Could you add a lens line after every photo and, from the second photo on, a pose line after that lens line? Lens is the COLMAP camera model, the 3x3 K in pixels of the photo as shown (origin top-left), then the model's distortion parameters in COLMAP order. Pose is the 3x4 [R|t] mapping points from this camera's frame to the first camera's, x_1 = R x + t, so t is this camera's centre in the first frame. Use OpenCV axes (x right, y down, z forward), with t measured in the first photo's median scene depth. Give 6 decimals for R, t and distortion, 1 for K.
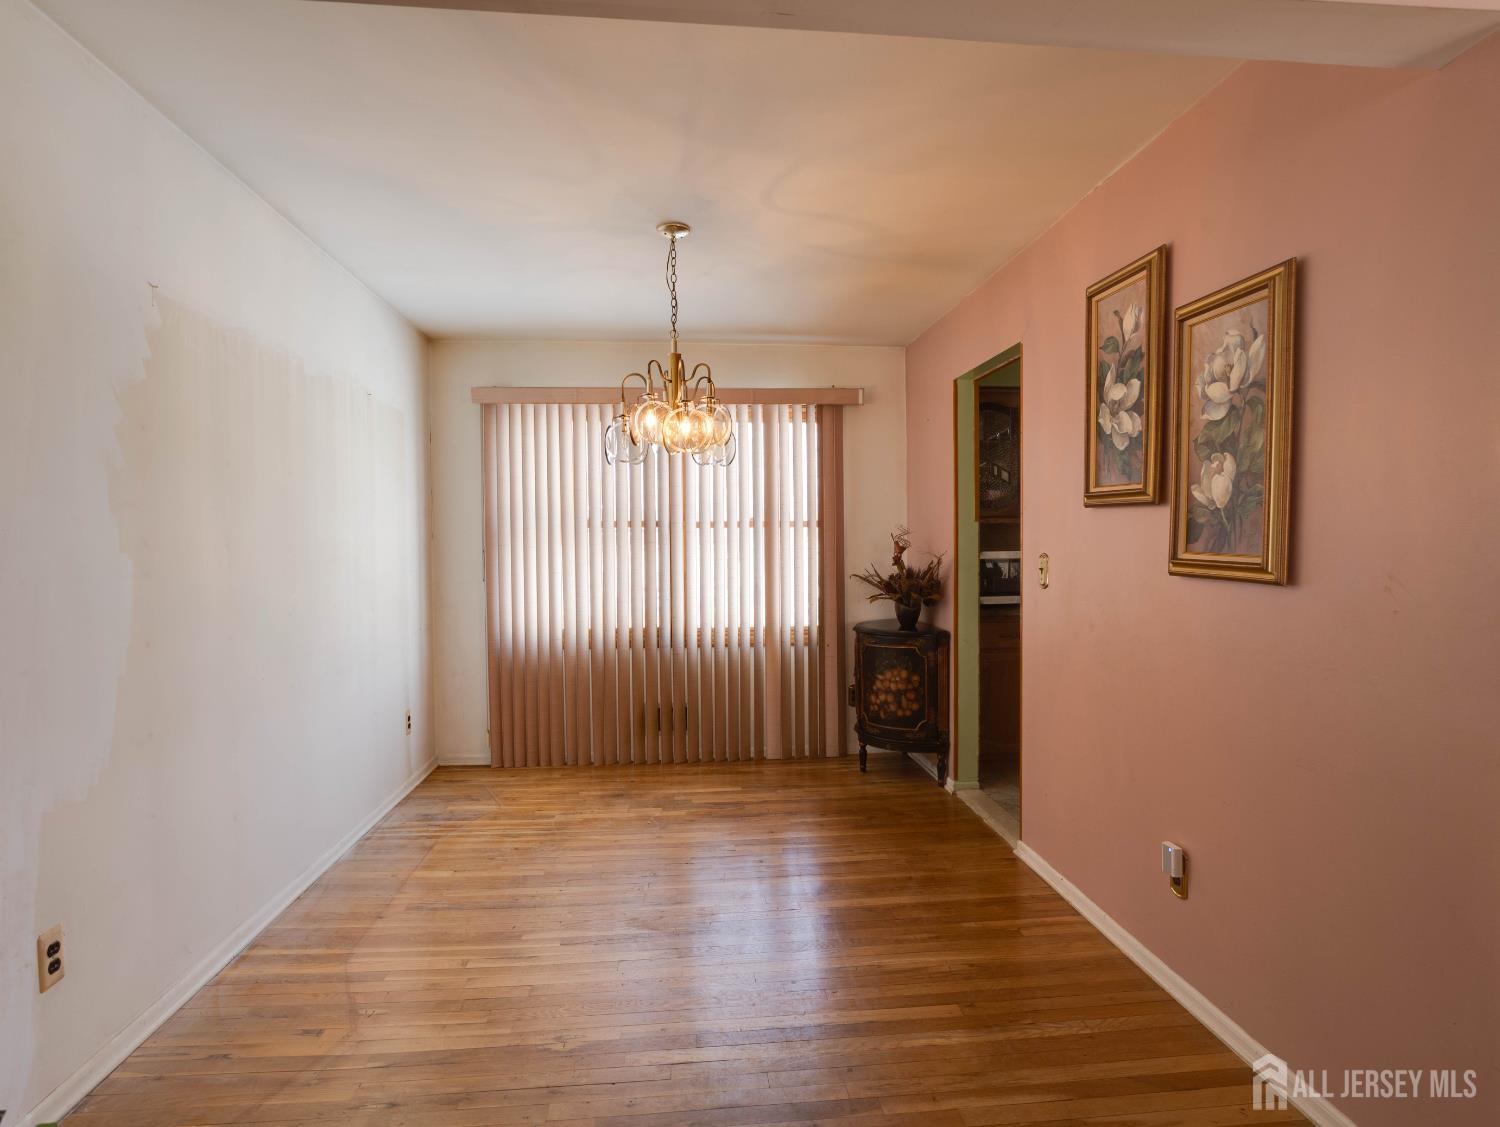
lens RADIAL K [[832.1, 0, 777.0], [0, 832.1, 558.3], [0, 0, 1]] dist [-0.047200, 0.030923]
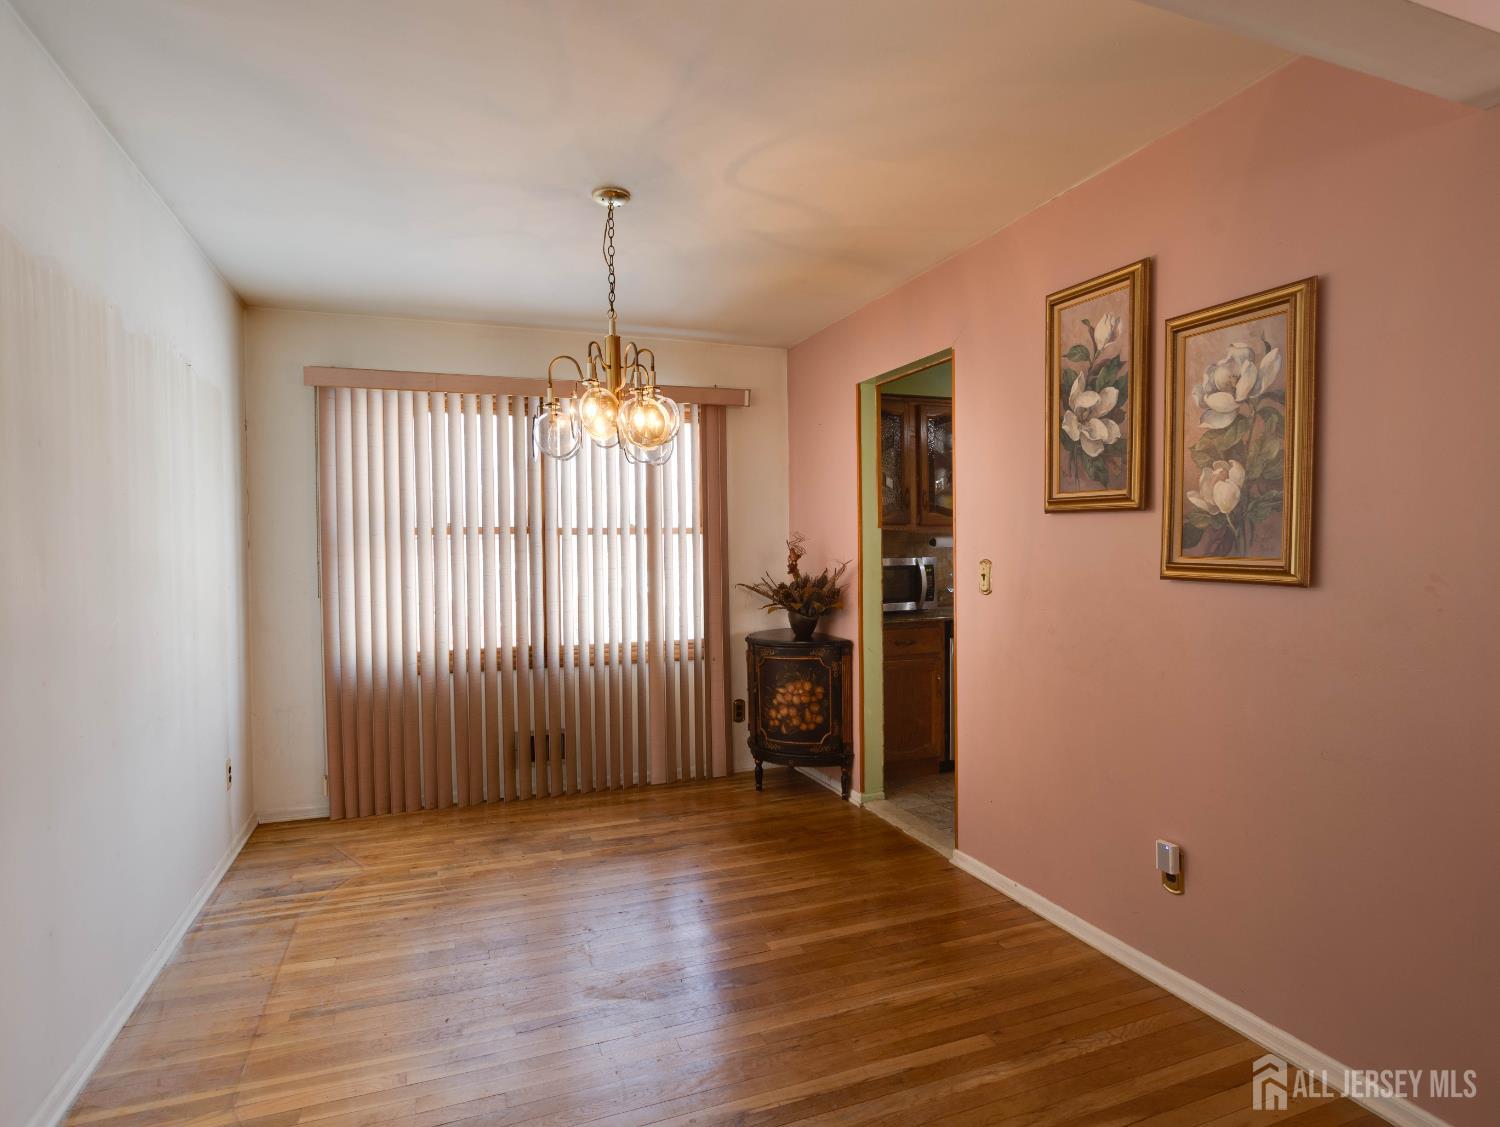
lens RADIAL K [[832.1, 0, 777.8], [0, 832.1, 558.4], [0, 0, 1]] dist [-0.047200, 0.030923]
pose [[0.962593, -0.006248, 0.270878, -0.156134], [0.009352, 0.999905, -0.010168, 0.000393], [-0.270789, 0.012321, 0.962560, 0.085684]]
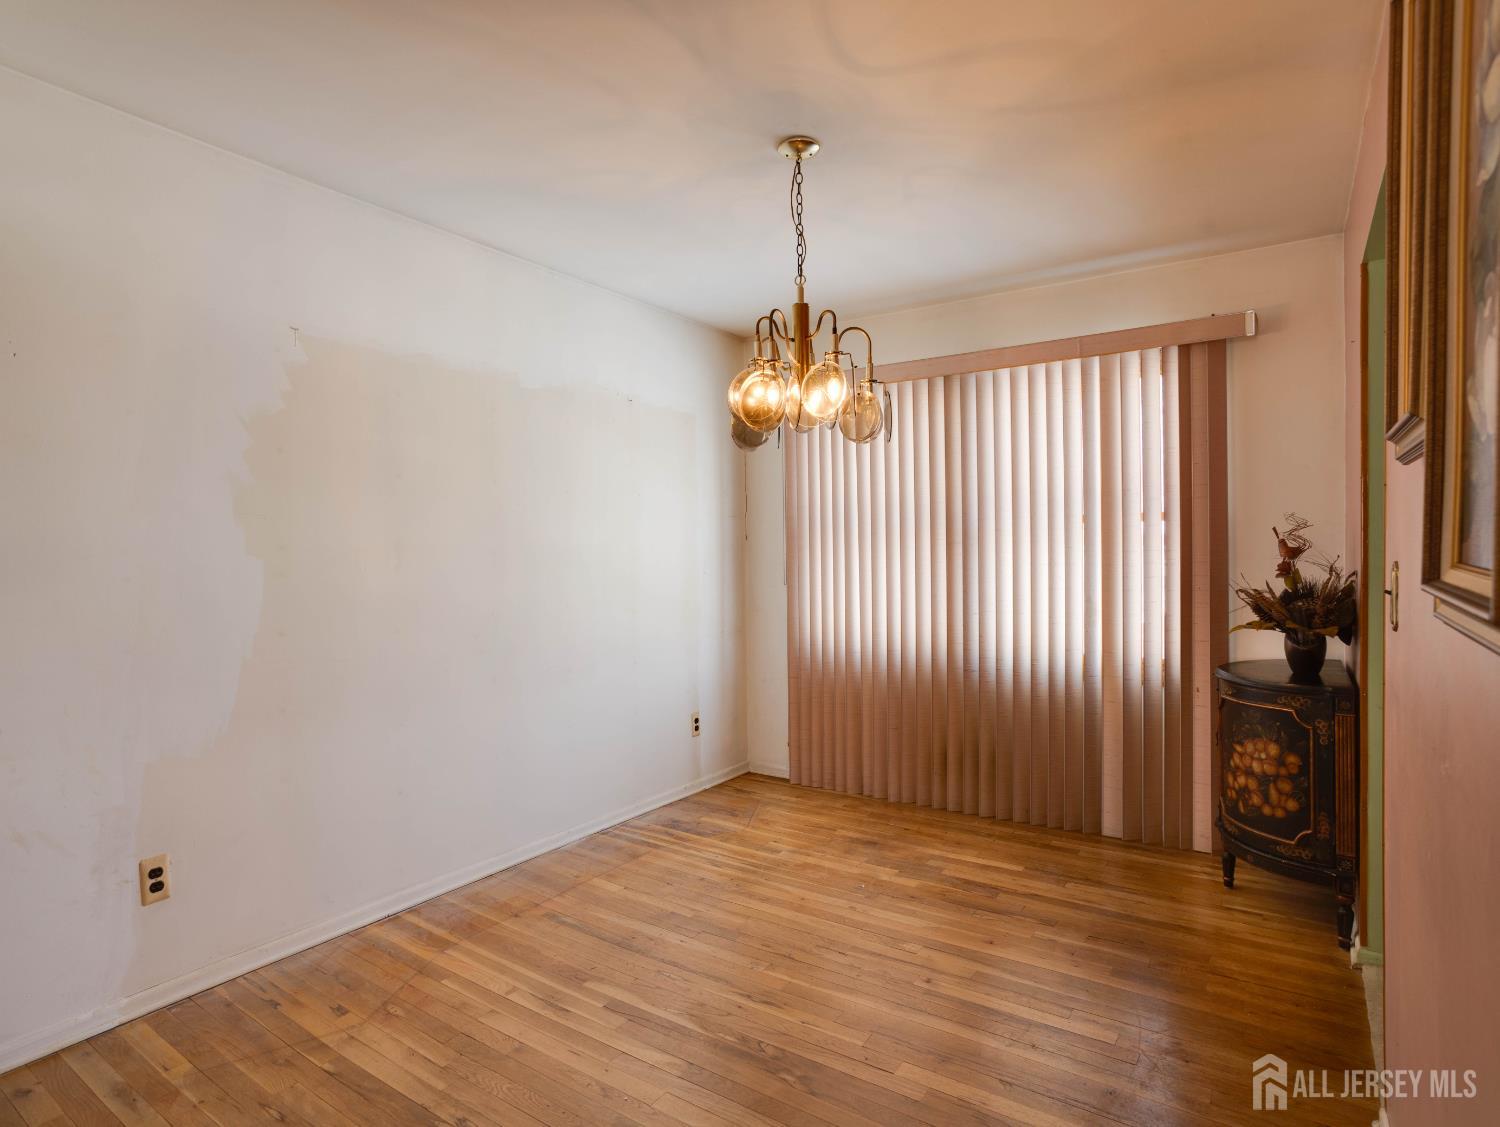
lens RADIAL K [[832.1, 0, 760.6], [0, 832.1, 560.0], [0, 0, 1]] dist [-0.047200, 0.030923]
pose [[0.760098, 0.006028, -0.649780, 0.288344], [-0.006986, 0.999975, 0.001104, -0.003219], [0.649771, 0.003700, 0.760121, 0.302163]]
